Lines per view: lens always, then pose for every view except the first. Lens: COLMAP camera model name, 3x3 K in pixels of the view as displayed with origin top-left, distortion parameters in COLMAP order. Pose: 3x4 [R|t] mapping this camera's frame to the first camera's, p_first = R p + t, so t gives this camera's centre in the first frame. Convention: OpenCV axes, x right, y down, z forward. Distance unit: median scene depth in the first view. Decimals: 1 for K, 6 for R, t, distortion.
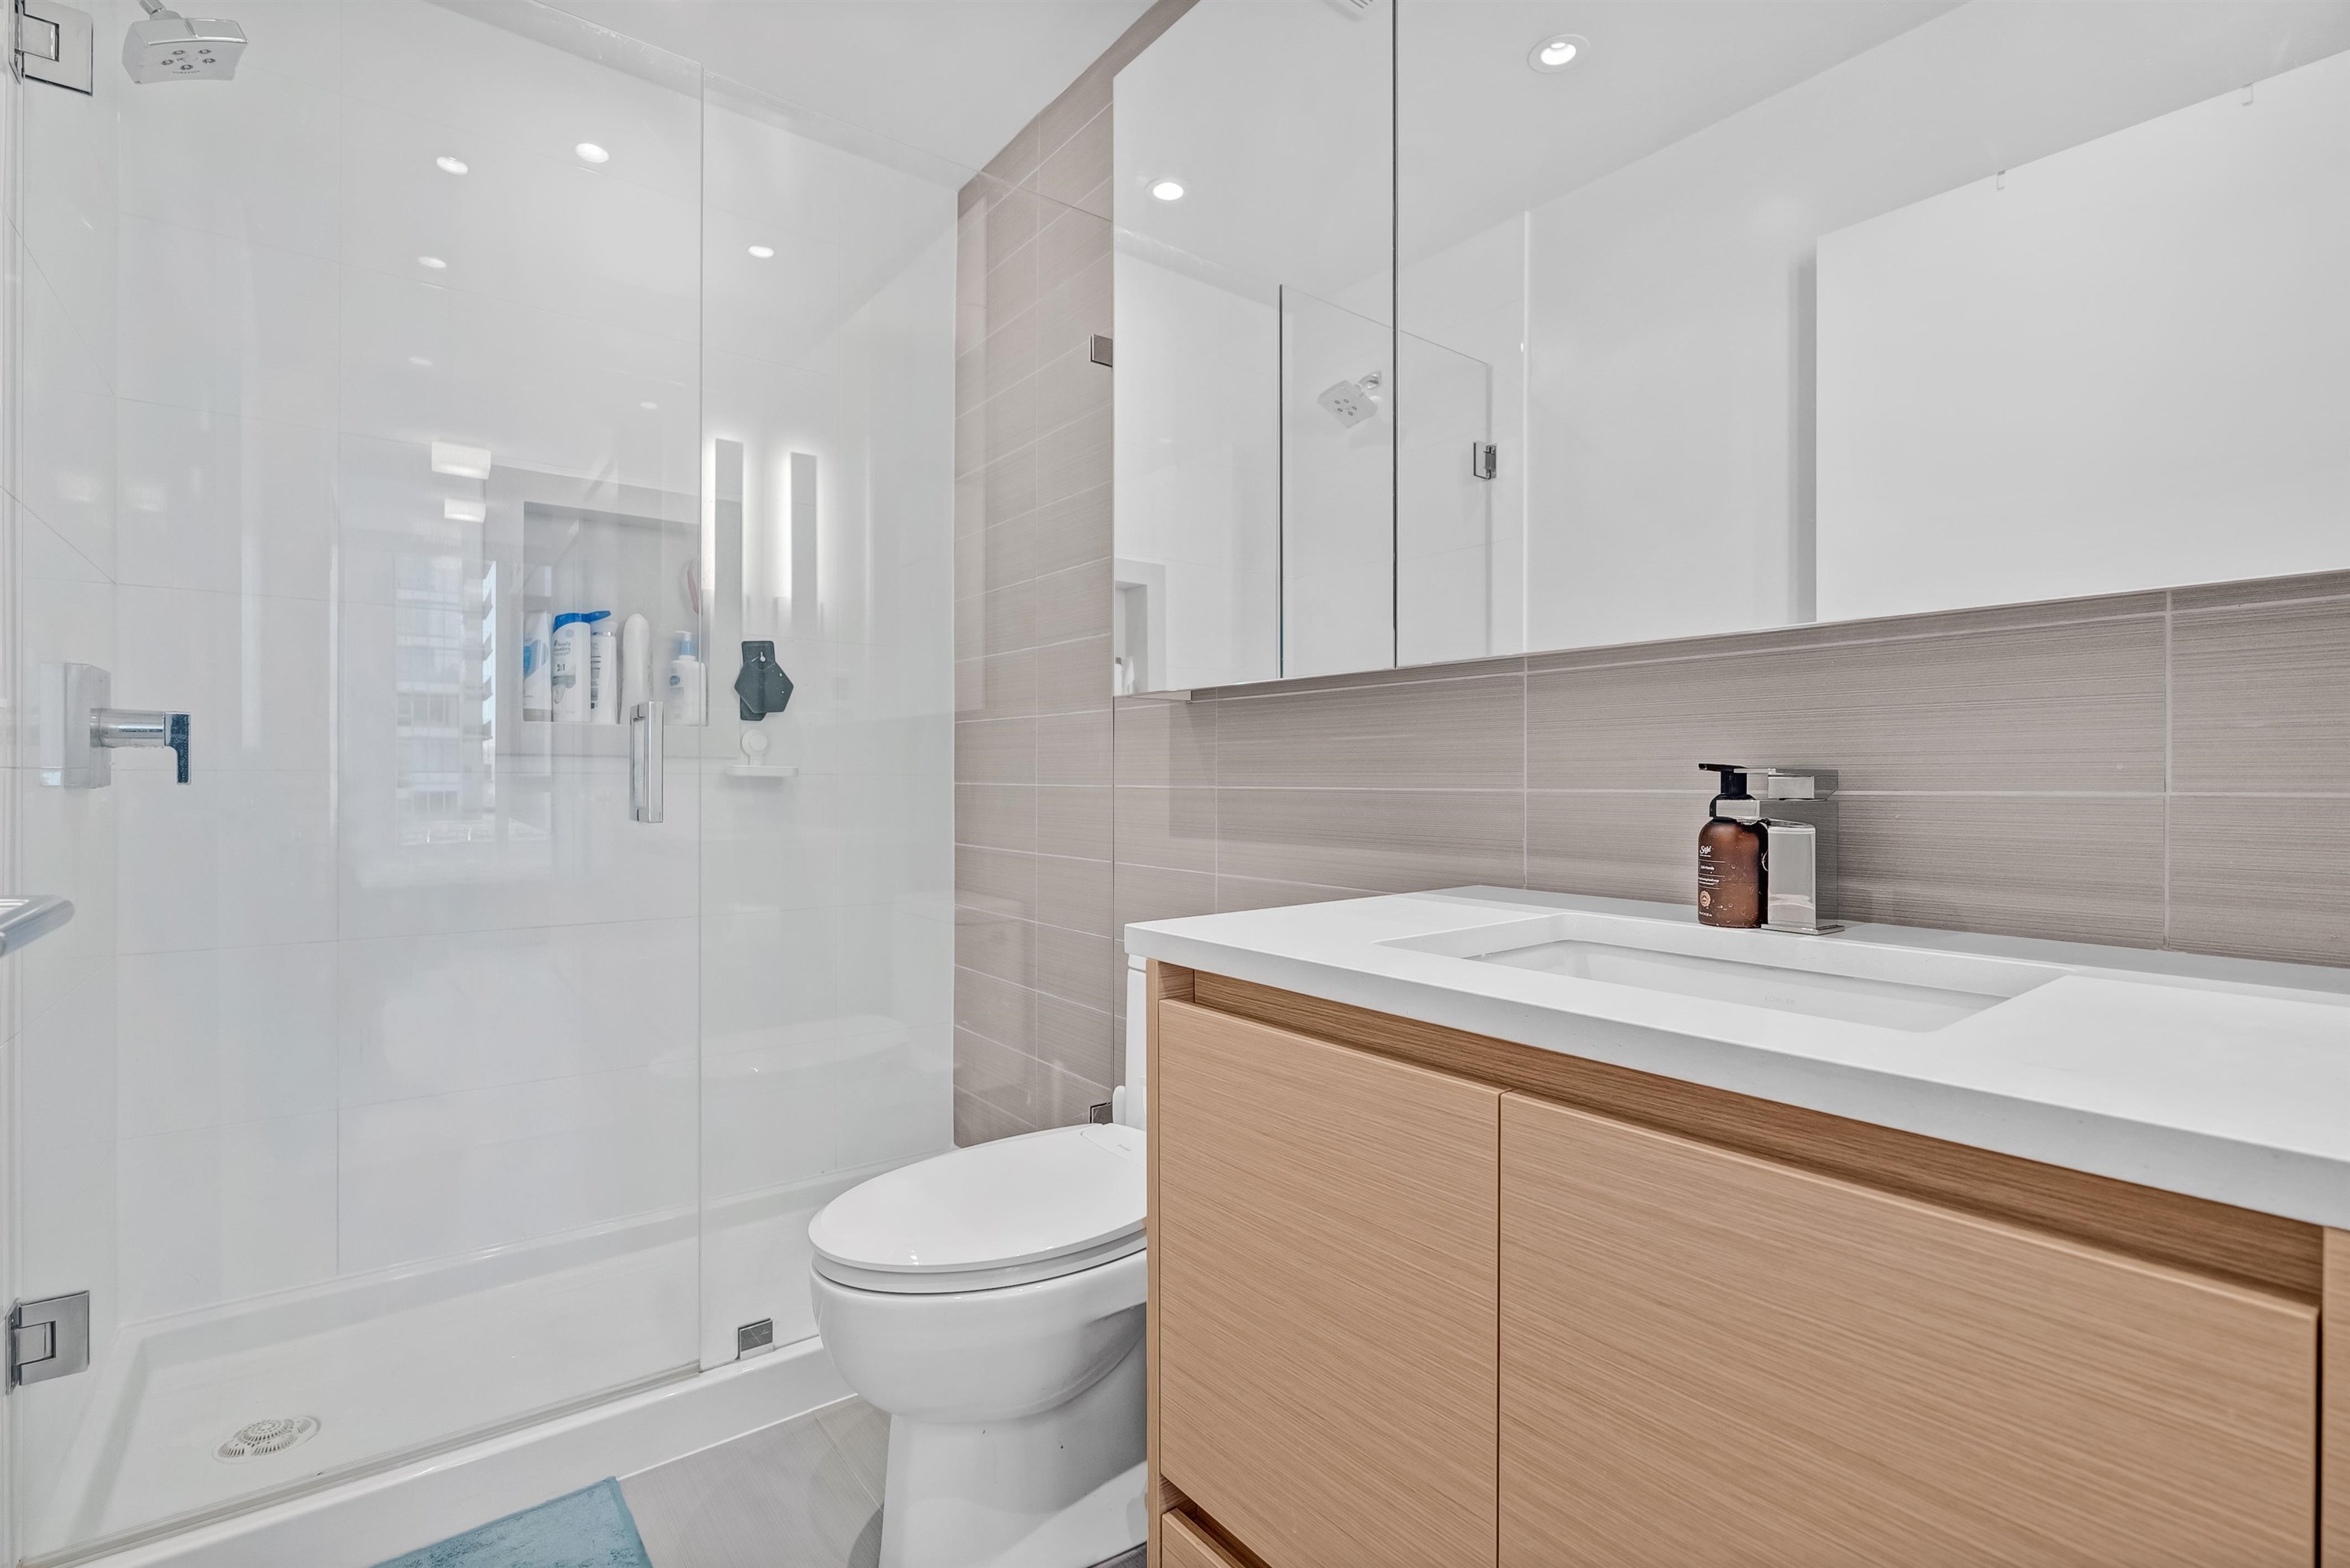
lens RADIAL K [[1074.1, 0, 1172.1], [0, 1074.1, 800.5], [0, 0, 1]] dist [-0.006078, 0.005380]
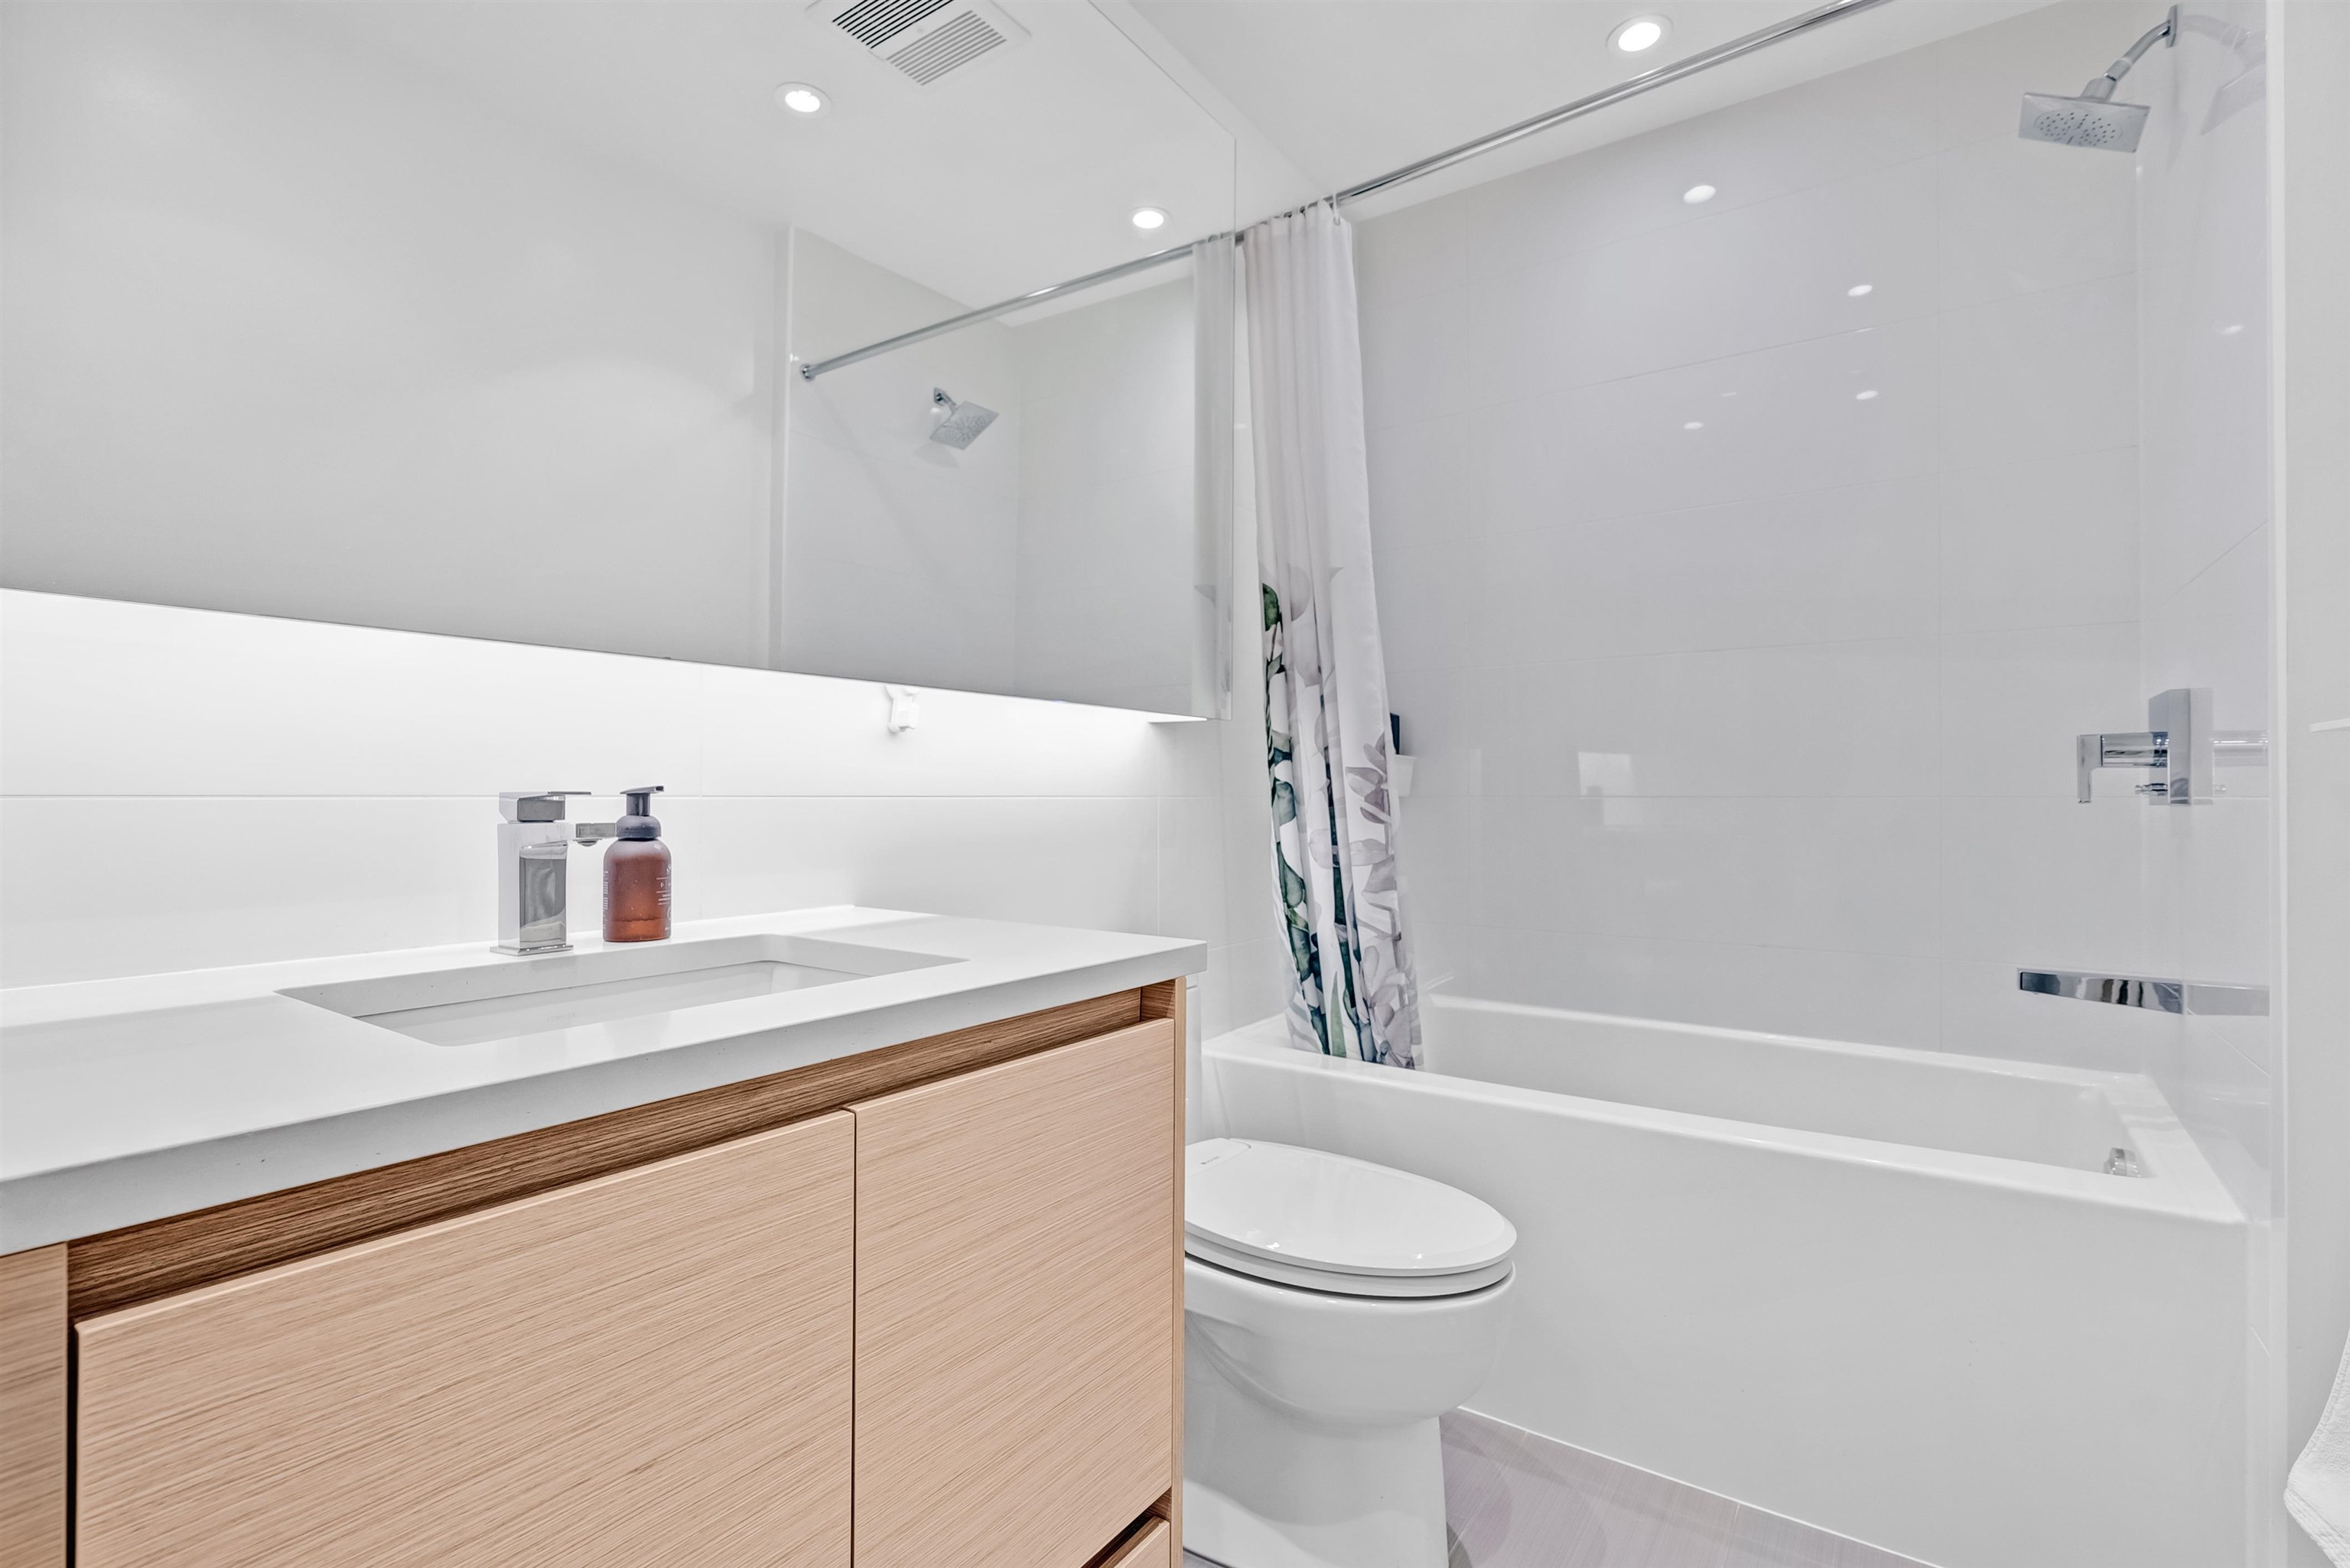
lens RADIAL K [[1074.1, 0, 1170.5], [0, 1074.1, 768.4], [0, 0, 1]] dist [-0.006078, 0.005380]
pose [[-0.276404, -0.006746, 0.961018, -0.868847], [0.001277, 0.999972, 0.007387, -0.058249], [-0.961041, 0.003269, -0.276387, 1.149309]]
